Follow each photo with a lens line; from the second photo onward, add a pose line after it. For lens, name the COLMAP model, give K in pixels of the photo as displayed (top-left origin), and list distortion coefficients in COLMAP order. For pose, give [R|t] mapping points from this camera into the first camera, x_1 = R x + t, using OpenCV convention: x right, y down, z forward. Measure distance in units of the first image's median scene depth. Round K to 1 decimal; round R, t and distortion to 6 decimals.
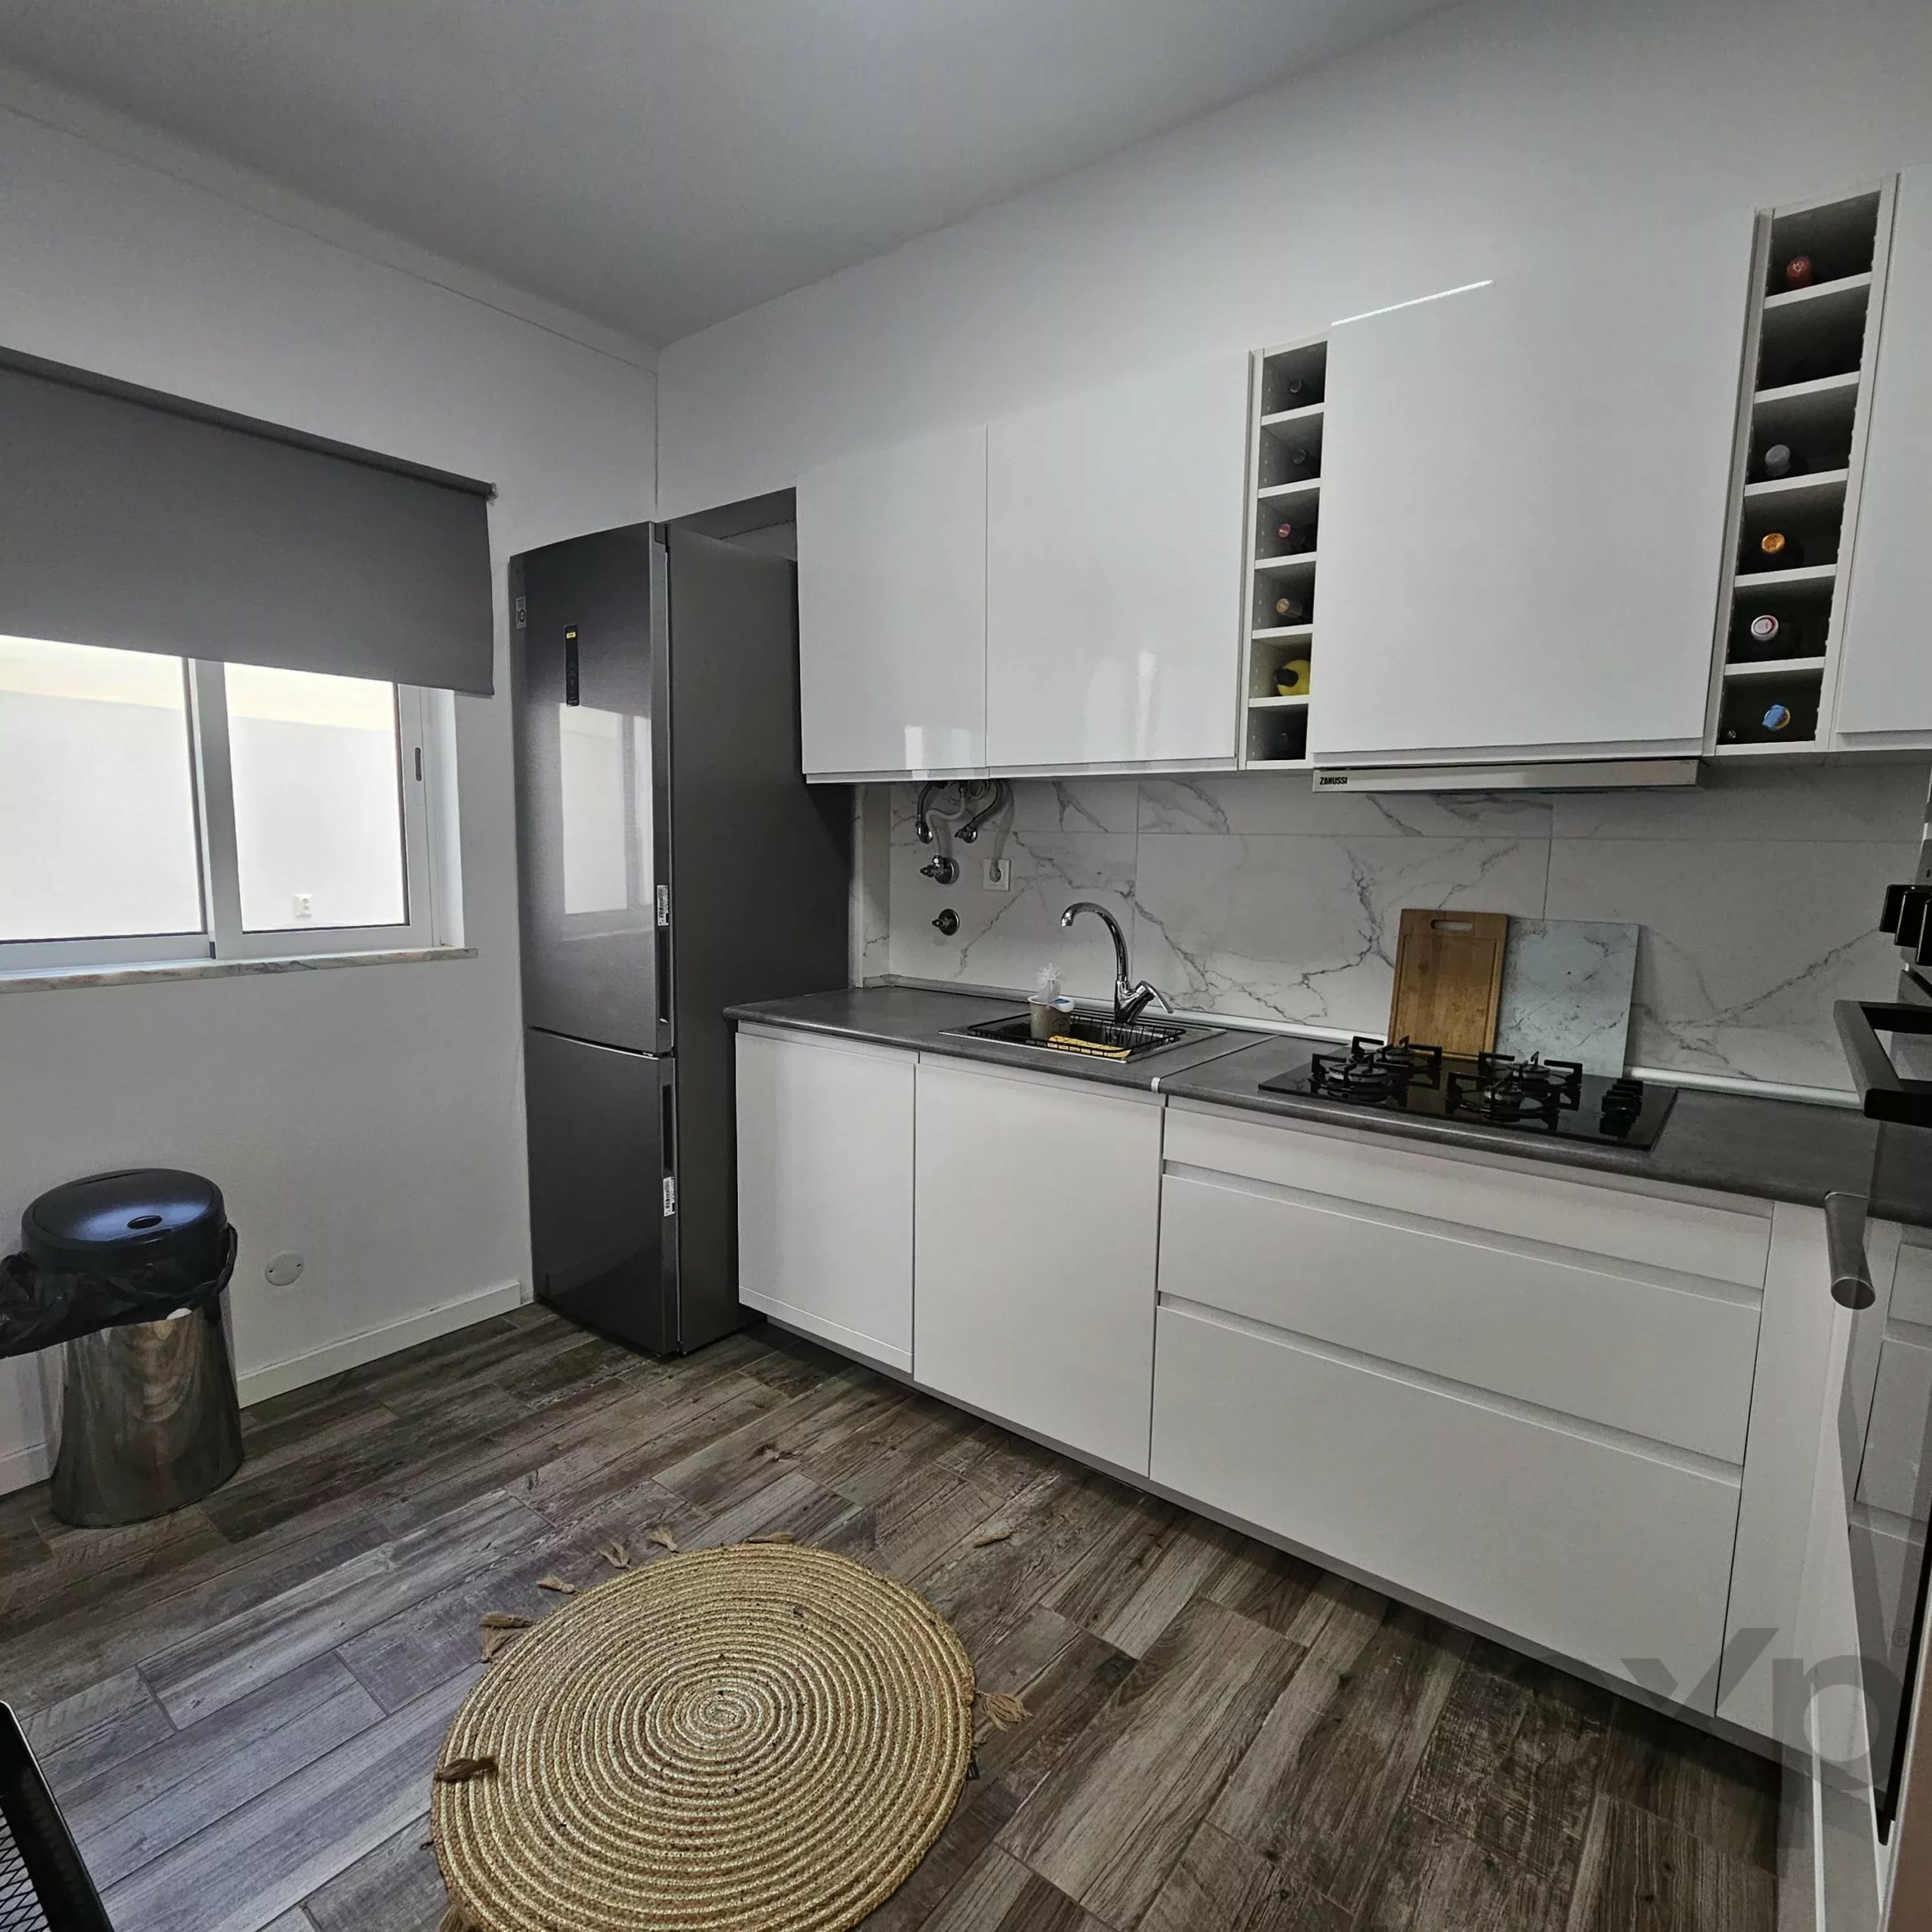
lens RADIAL K [[1061.0, 0, 954.6], [0, 1061.0, 974.7], [0, 0, 1]] dist [0.000107, 0.000719]
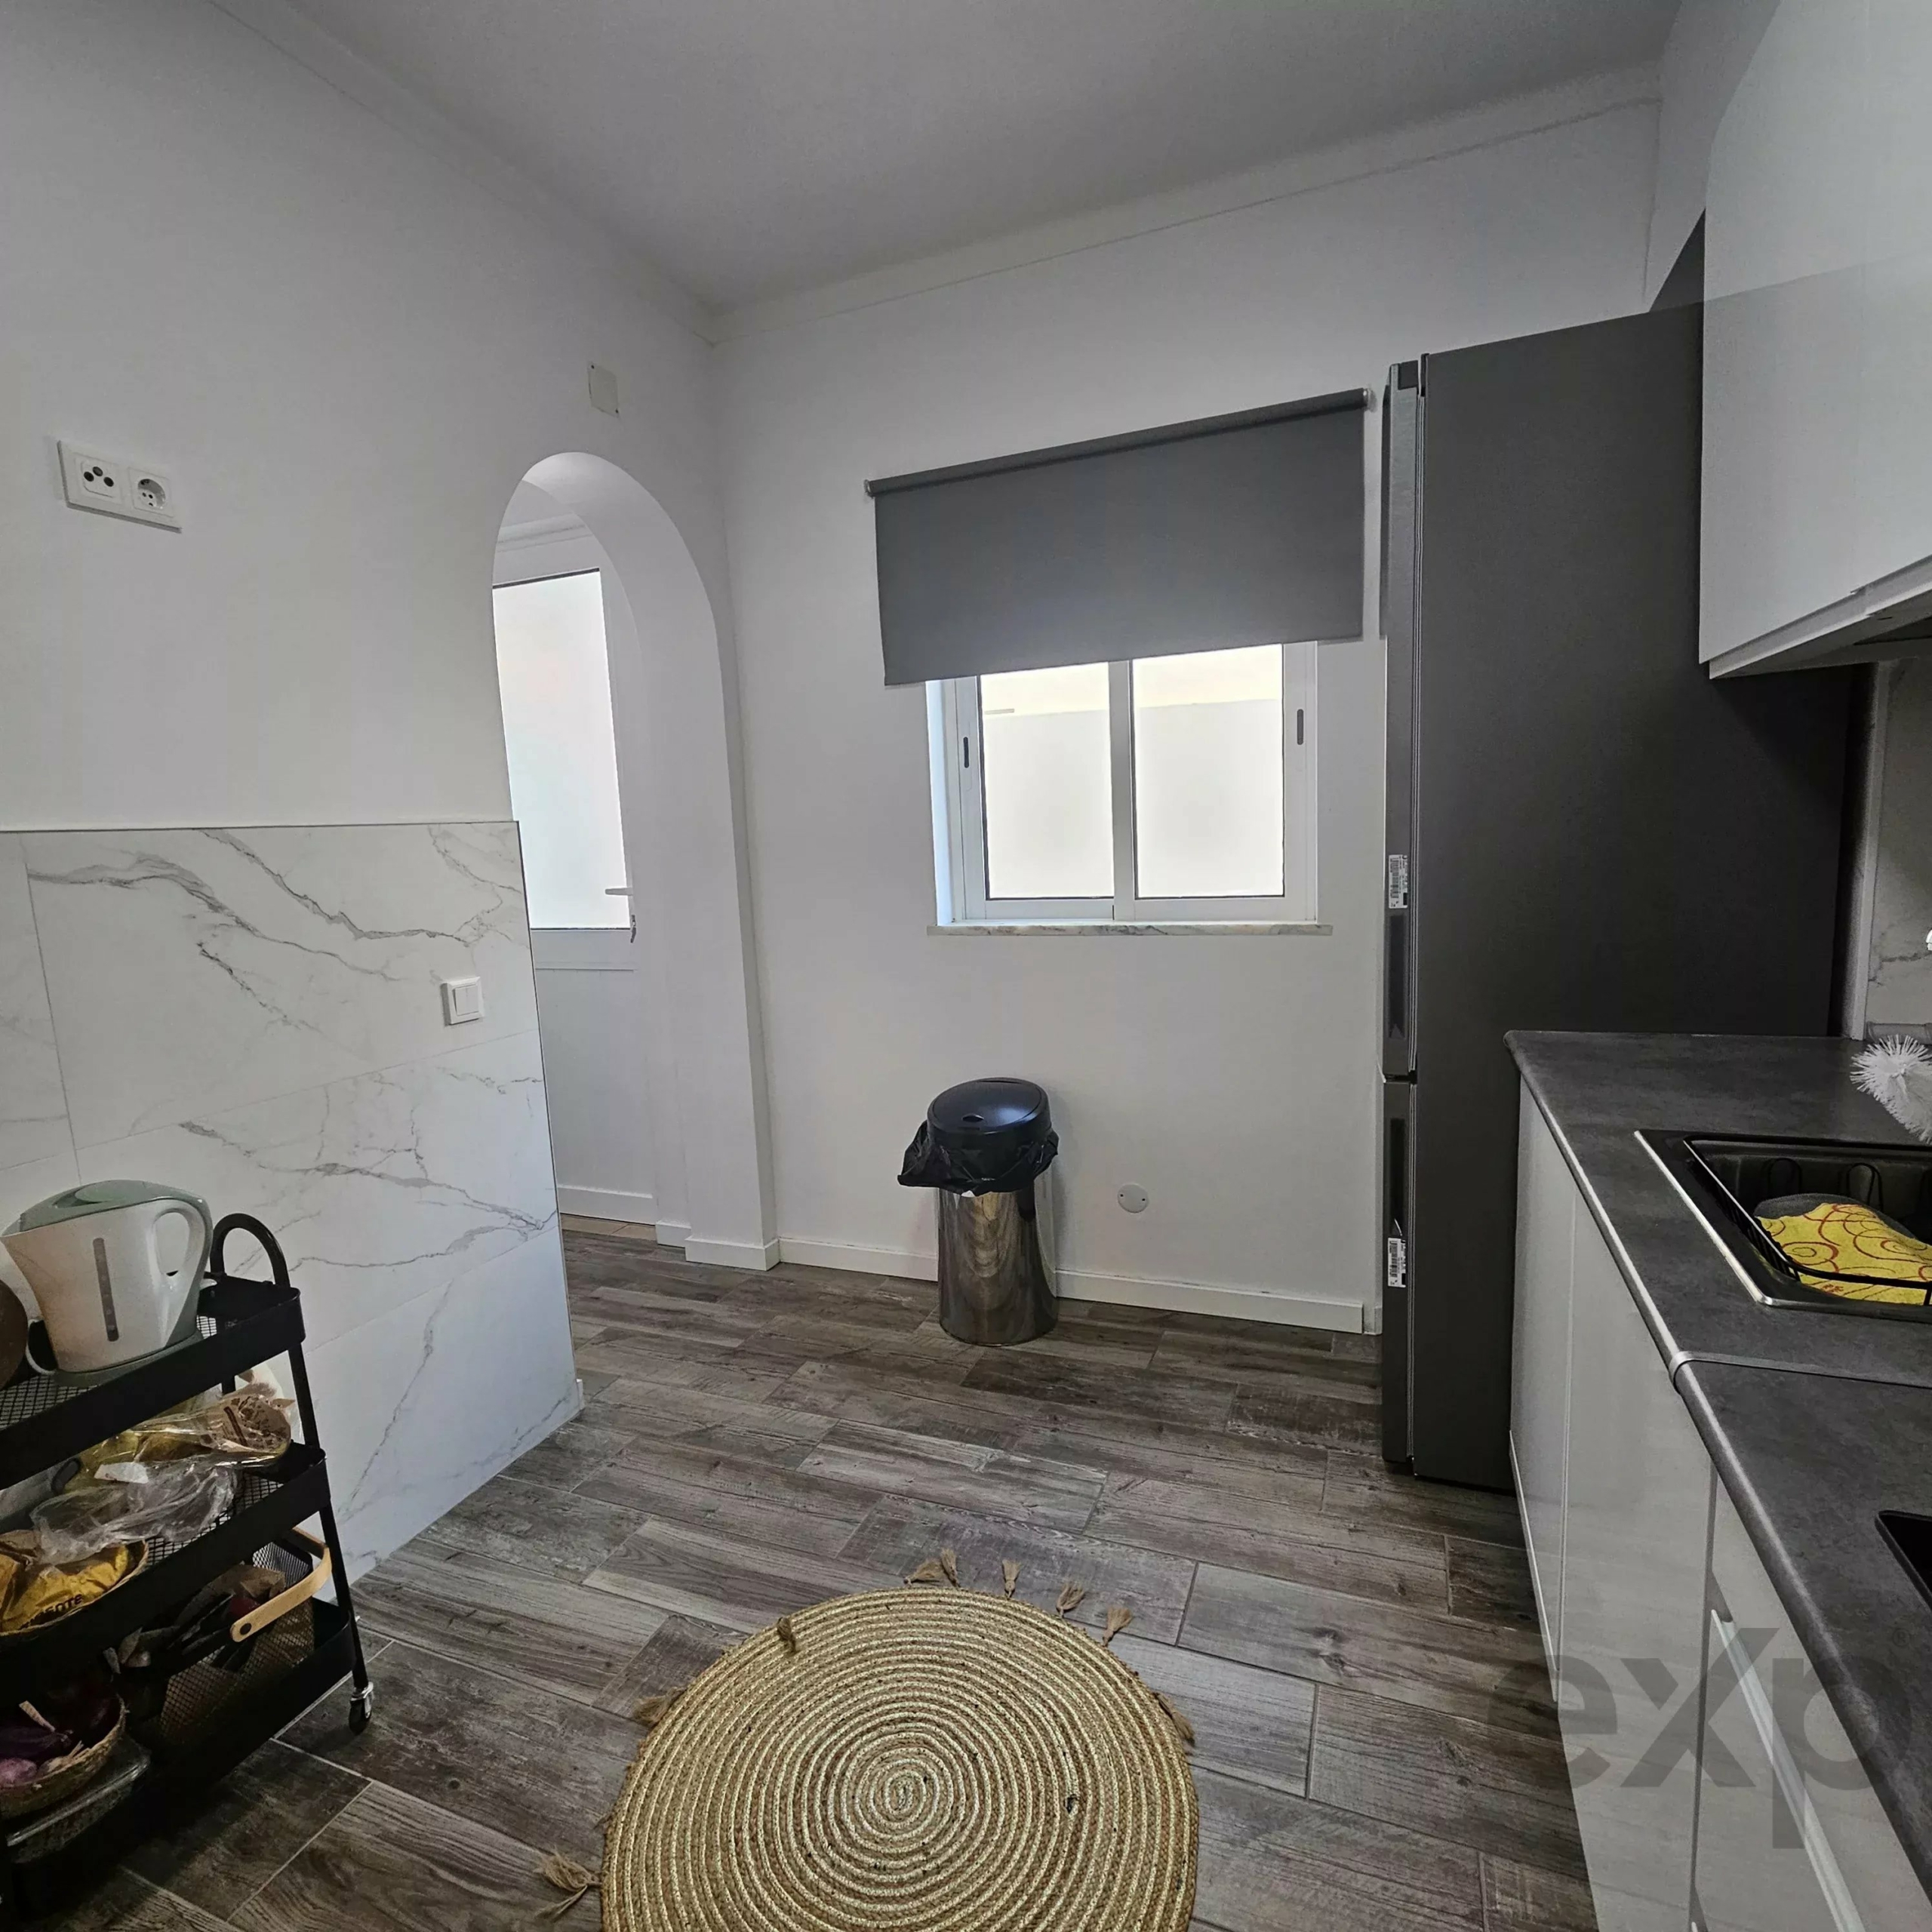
lens RADIAL K [[1061.0, 0, 954.6], [0, 1061.0, 974.7], [0, 0, 1]] dist [0.000107, 0.000719]
pose [[0.274045, 0.103152, -0.956169, 0.458995], [-0.071081, 0.993684, 0.086827, -0.053058], [0.959087, 0.044171, 0.279646, 0.613595]]
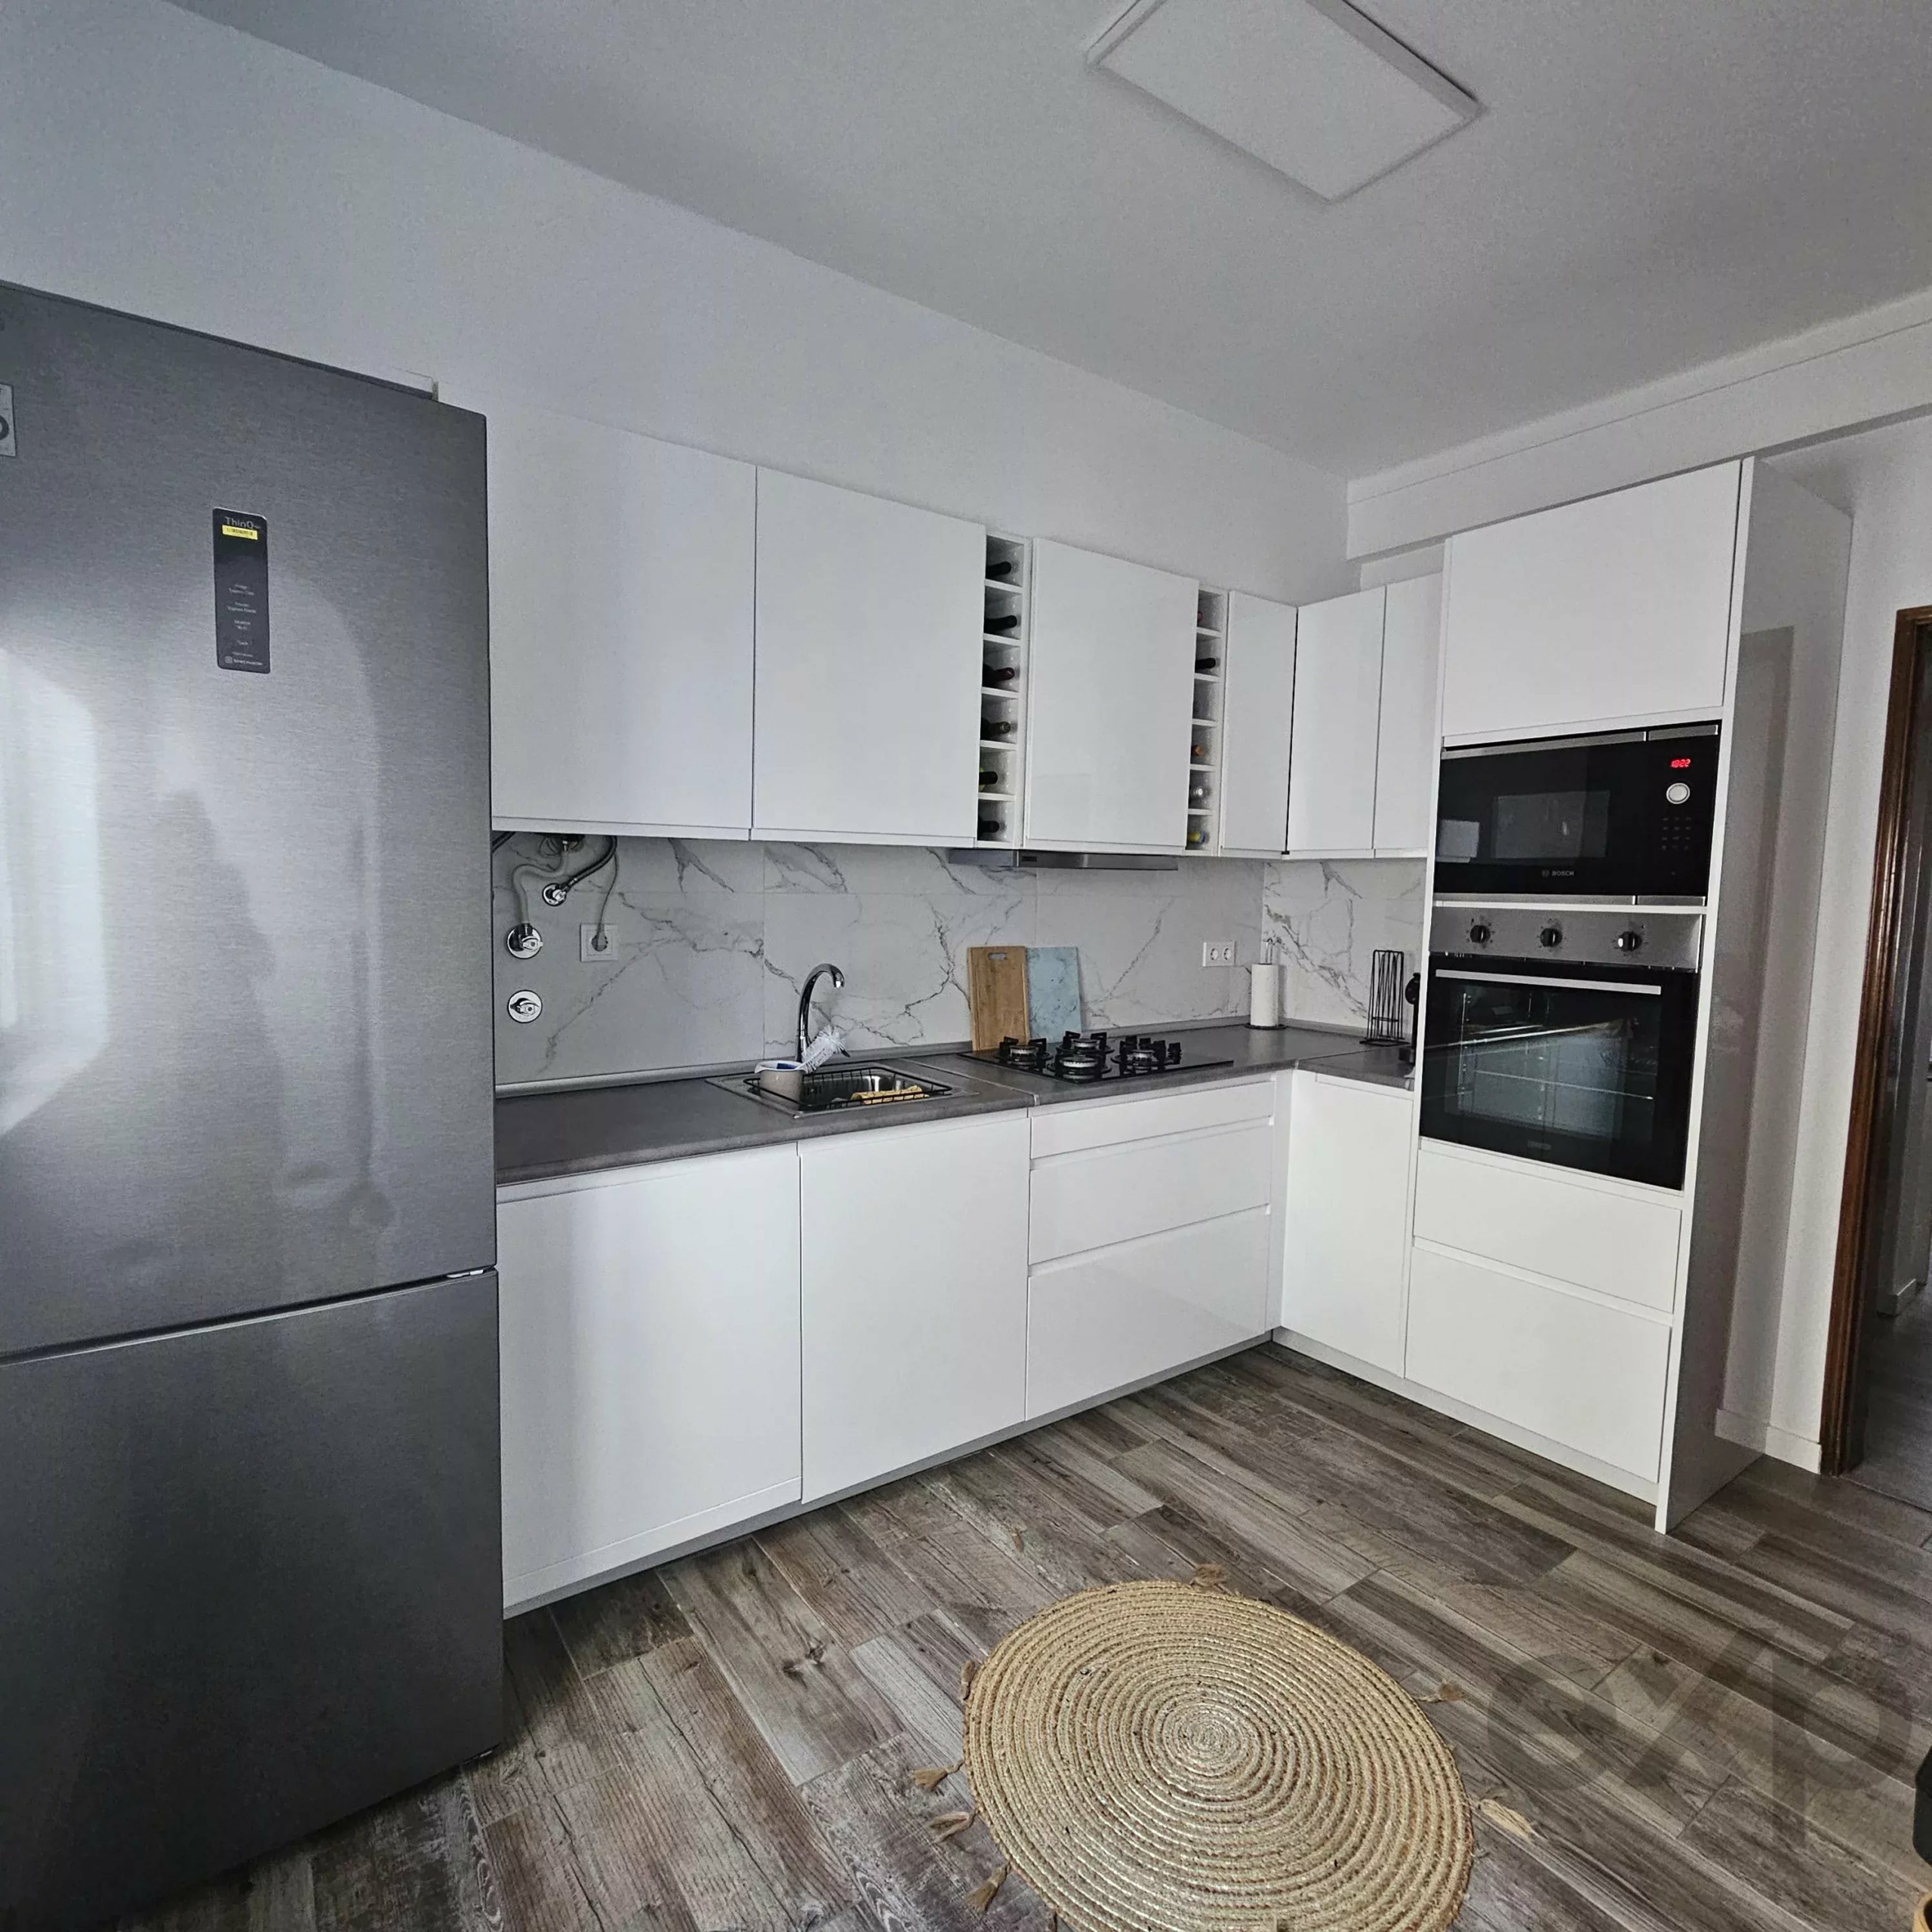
lens RADIAL K [[1061.0, 0, 954.6], [0, 1061.0, 974.7], [0, 0, 1]] dist [0.000107, 0.000719]
pose [[0.280681, -0.095642, 0.955024, -0.994026], [0.112008, 0.991488, 0.066375, -0.133503], [-0.953243, 0.088340, 0.289005, 0.695089]]
